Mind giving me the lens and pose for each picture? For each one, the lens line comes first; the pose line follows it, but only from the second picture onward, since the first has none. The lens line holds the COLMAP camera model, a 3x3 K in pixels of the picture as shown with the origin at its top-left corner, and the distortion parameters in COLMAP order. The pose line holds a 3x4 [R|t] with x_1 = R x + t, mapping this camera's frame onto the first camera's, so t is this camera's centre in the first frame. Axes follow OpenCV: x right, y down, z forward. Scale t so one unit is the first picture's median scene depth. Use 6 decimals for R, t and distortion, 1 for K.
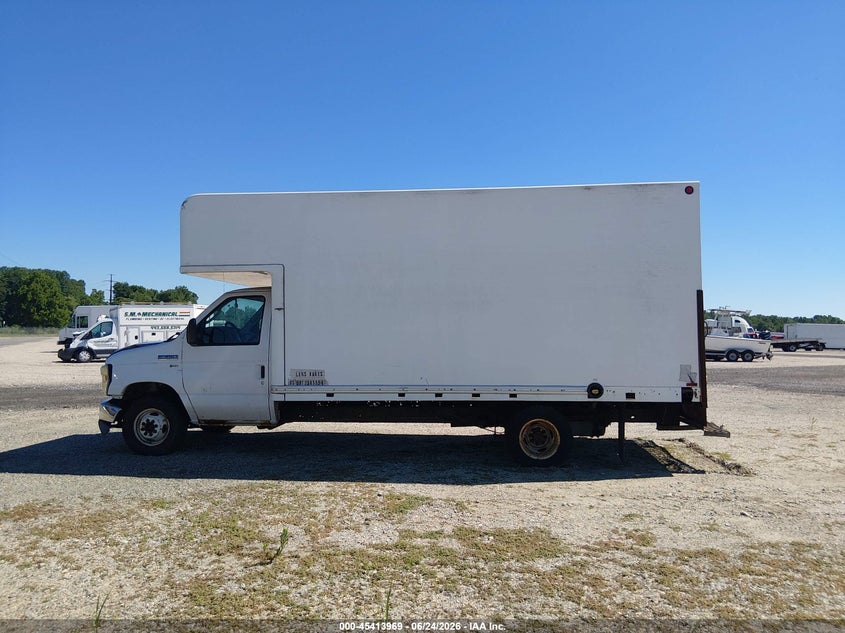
lens RADIAL K [[652.4, 0, 430.5], [0, 652.4, 320.5], [0, 0, 1]] dist [0.049414, -0.001498]
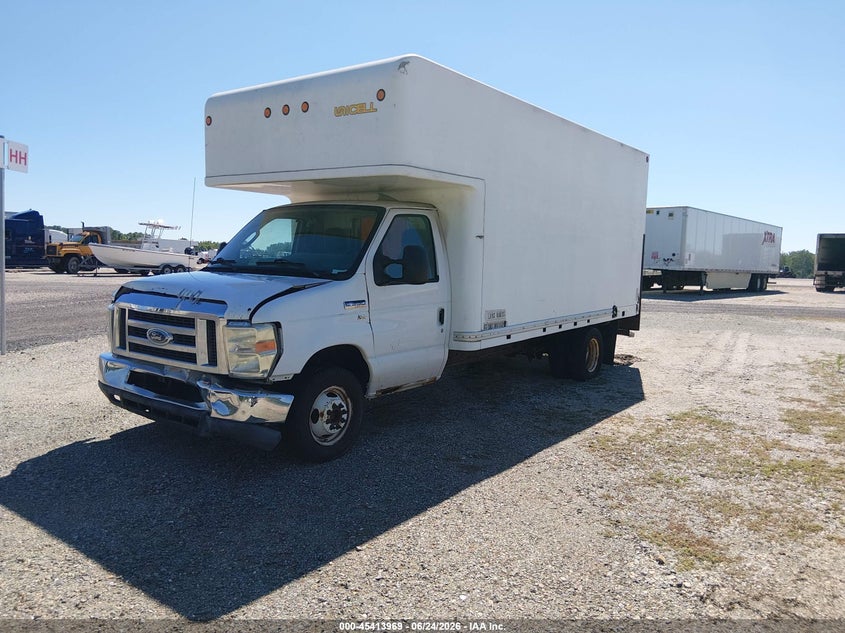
lens RADIAL K [[652.4, 0, 430.5], [0, 652.4, 320.5], [0, 0, 1]] dist [0.049414, -0.001498]
pose [[0.496078, -0.076619, 0.864891, -0.961348], [-0.041840, 0.992832, 0.111952, -0.002335], [-0.867269, -0.091724, 0.489316, 0.656396]]
